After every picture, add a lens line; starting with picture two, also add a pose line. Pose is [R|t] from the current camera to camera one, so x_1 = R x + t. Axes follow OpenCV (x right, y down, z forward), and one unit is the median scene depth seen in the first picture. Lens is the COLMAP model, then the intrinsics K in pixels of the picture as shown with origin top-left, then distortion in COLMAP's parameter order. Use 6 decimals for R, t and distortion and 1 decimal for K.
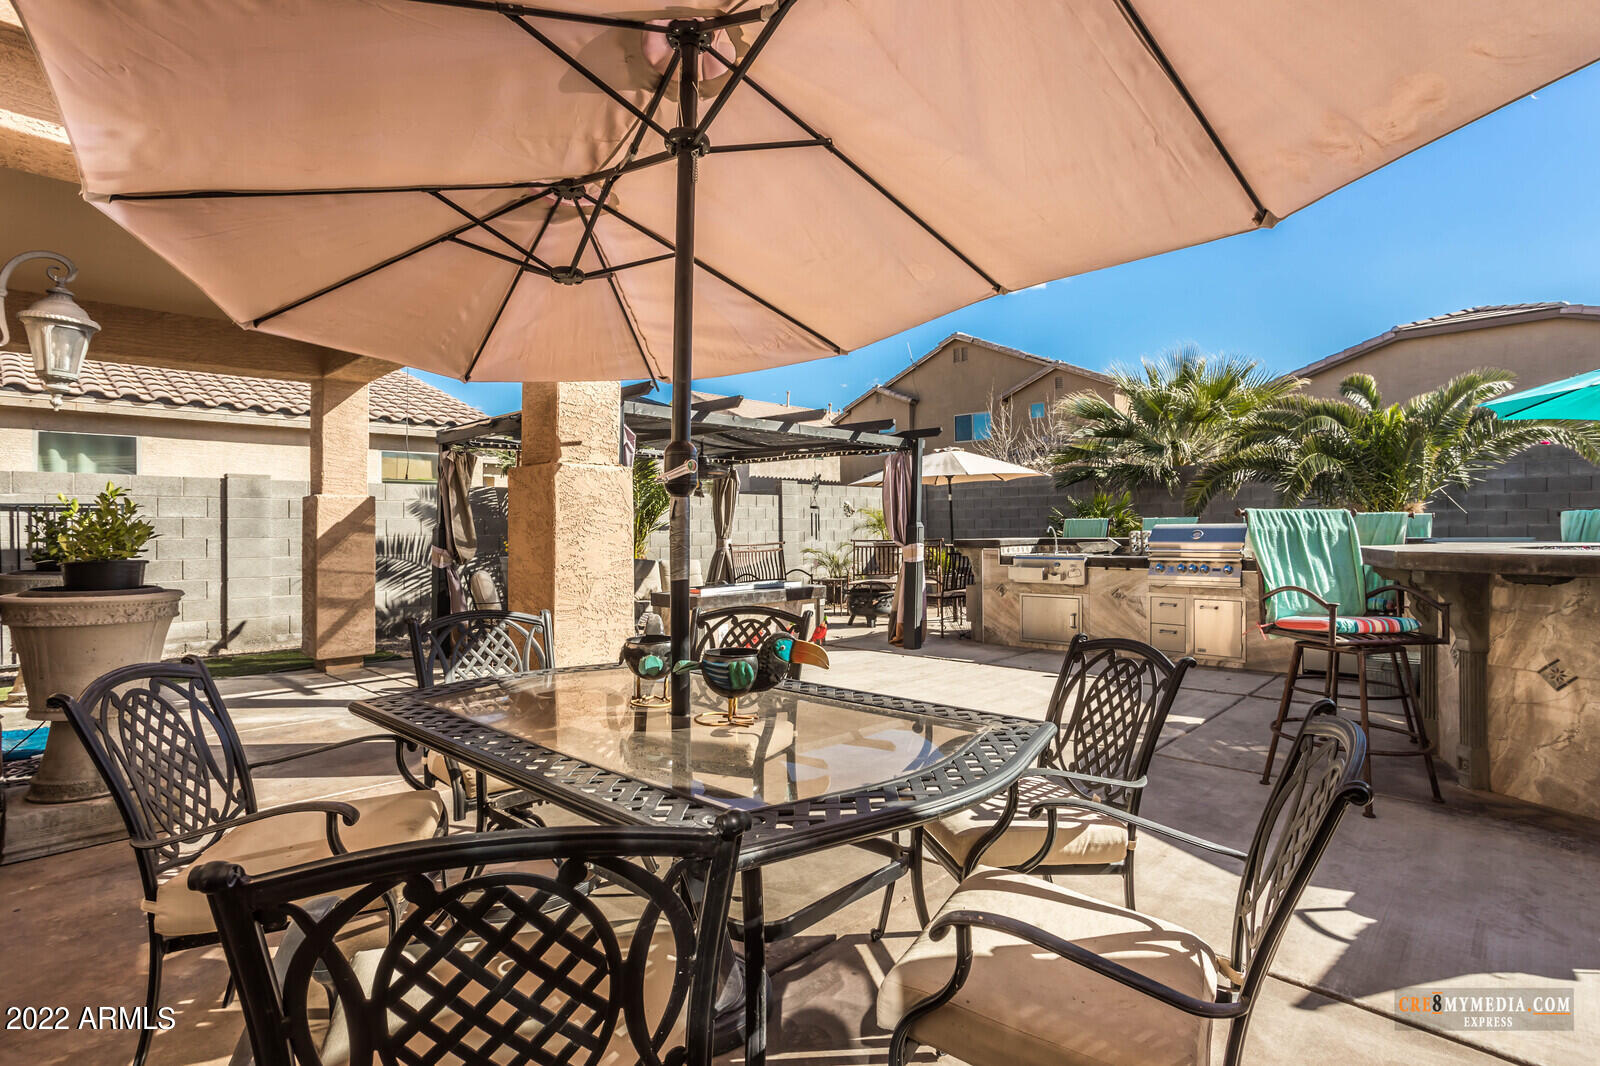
lens RADIAL K [[798.8, 0, 806.5], [0, 798.8, 527.4], [0, 0, 1]] dist [-0.005169, 0.002759]
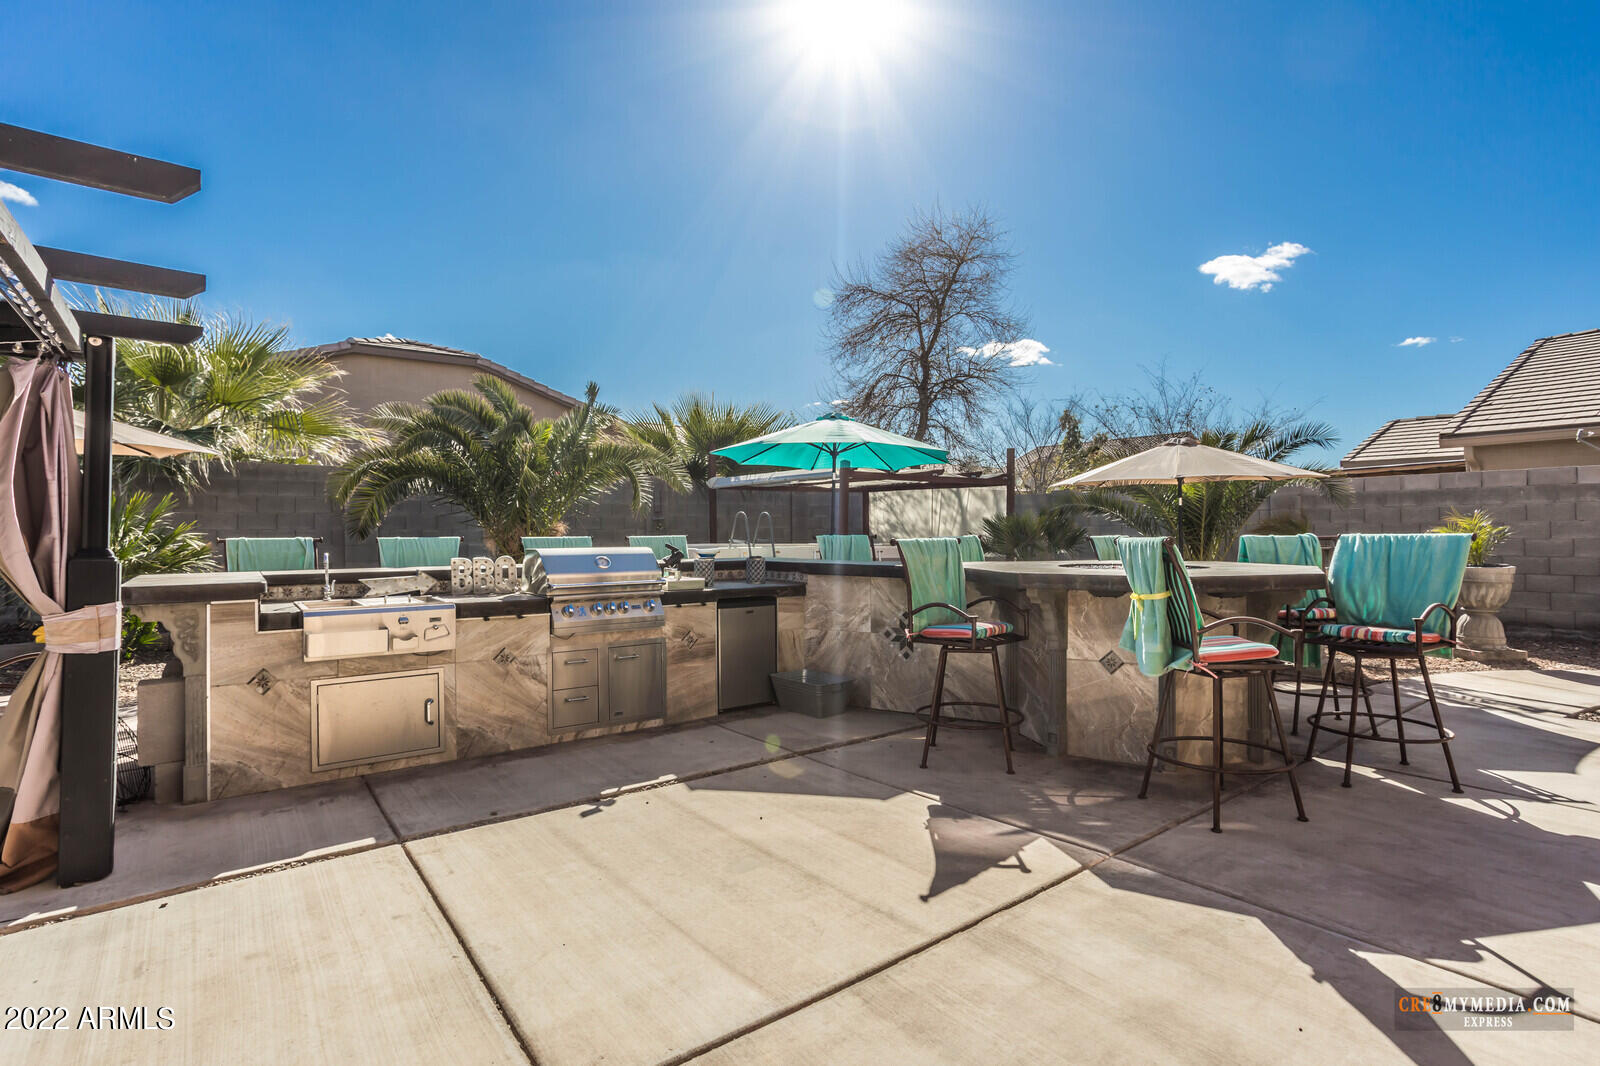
lens RADIAL K [[768.7, 0, 798.3], [0, 768.7, 526.3], [0, 0, 1]] dist [-0.019619, 0.008842]
pose [[0.158541, 0.015125, 0.987237, -0.142913], [0.004767, 0.999859, -0.016084, -0.008447], [-0.987341, 0.007256, 0.158447, 0.493144]]
